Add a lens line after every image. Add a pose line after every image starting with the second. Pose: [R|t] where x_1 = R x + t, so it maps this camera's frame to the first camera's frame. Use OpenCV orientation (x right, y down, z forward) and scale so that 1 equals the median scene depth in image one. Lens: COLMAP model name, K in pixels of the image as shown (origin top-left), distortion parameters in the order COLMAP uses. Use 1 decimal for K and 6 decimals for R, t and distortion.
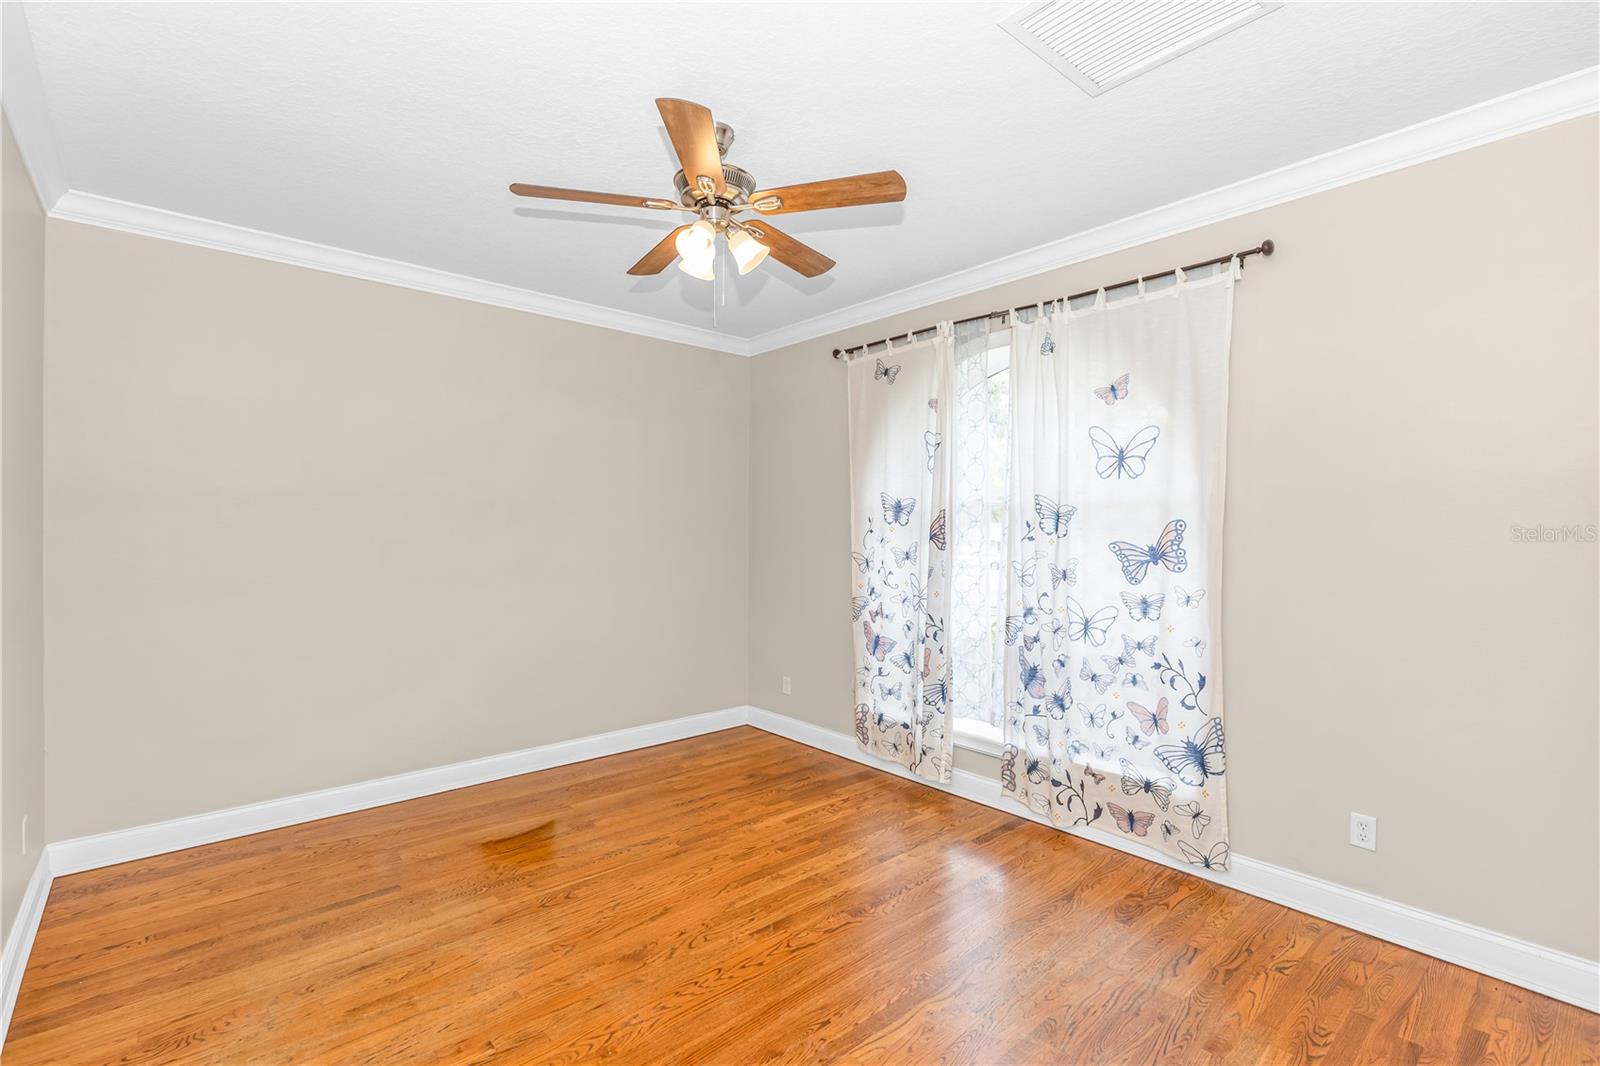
lens RADIAL K [[715.4, 0, 798.3], [0, 715.4, 530.0], [0, 0, 1]] dist [0.000367, -0.000734]
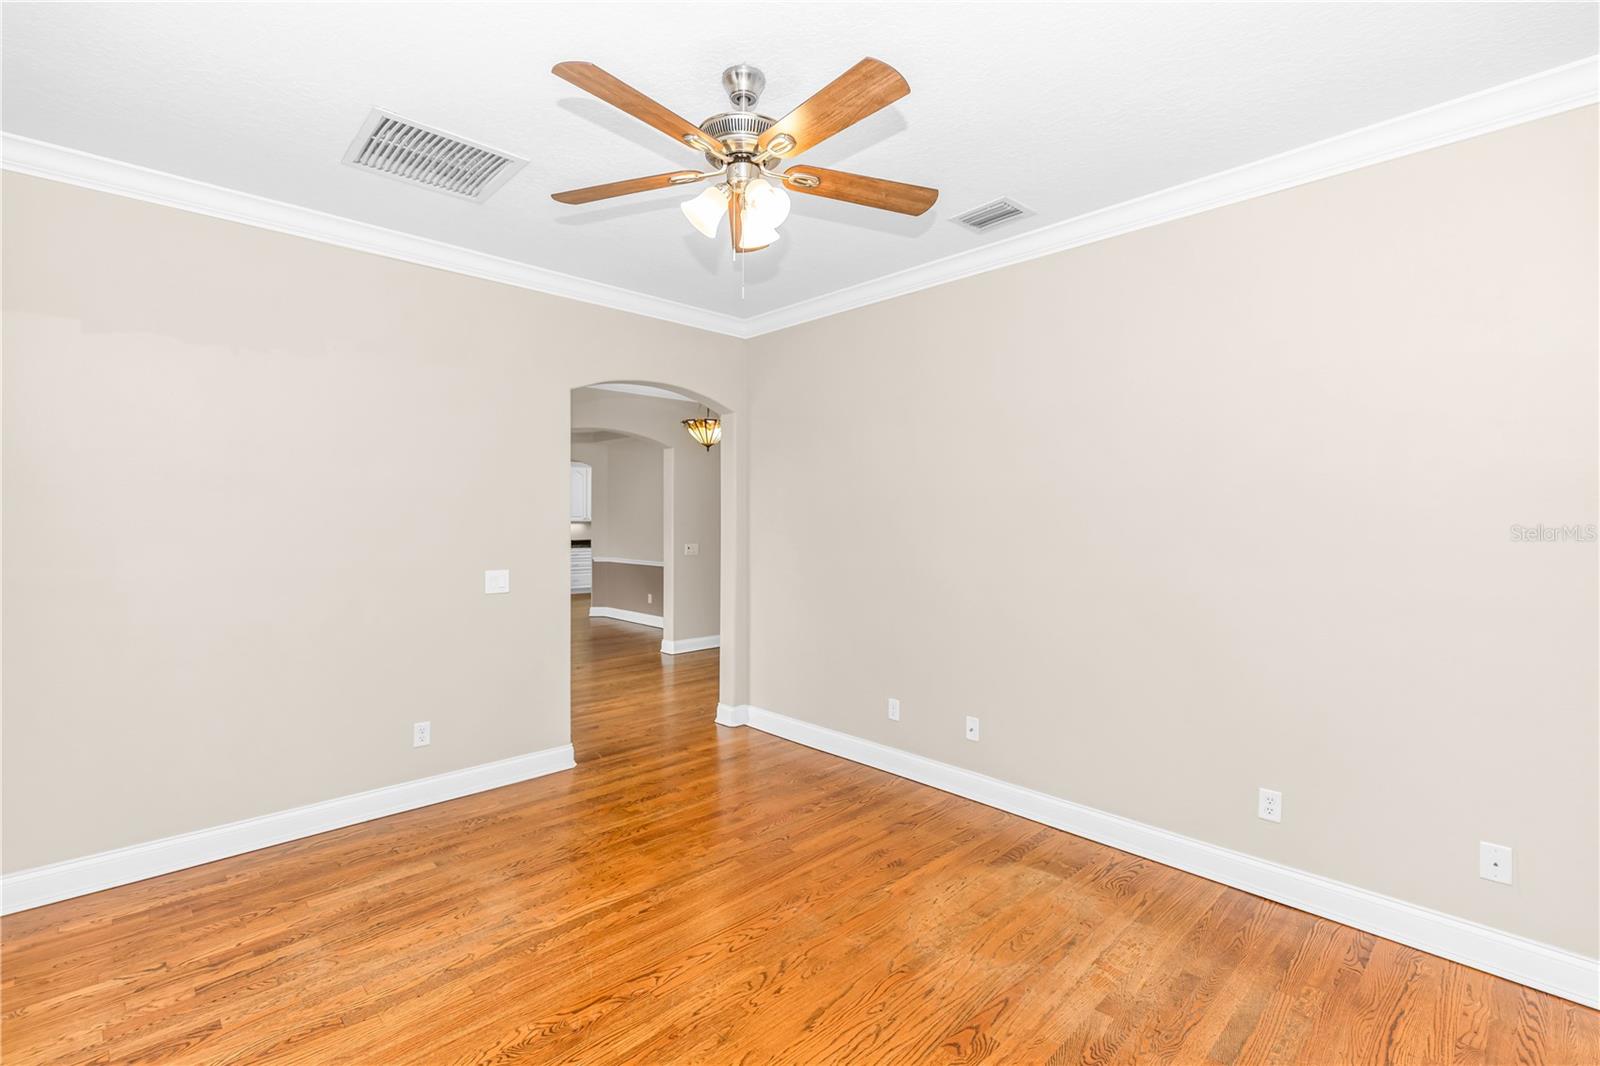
lens RADIAL K [[715.4, 0, 801.5], [0, 715.4, 527.2], [0, 0, 1]] dist [0.000367, -0.000734]
pose [[-0.998995, -0.007999, -0.044109, -0.155371], [-0.008488, 0.999904, 0.010919, -0.005700], [0.044017, 0.011282, -0.998967, 1.951231]]
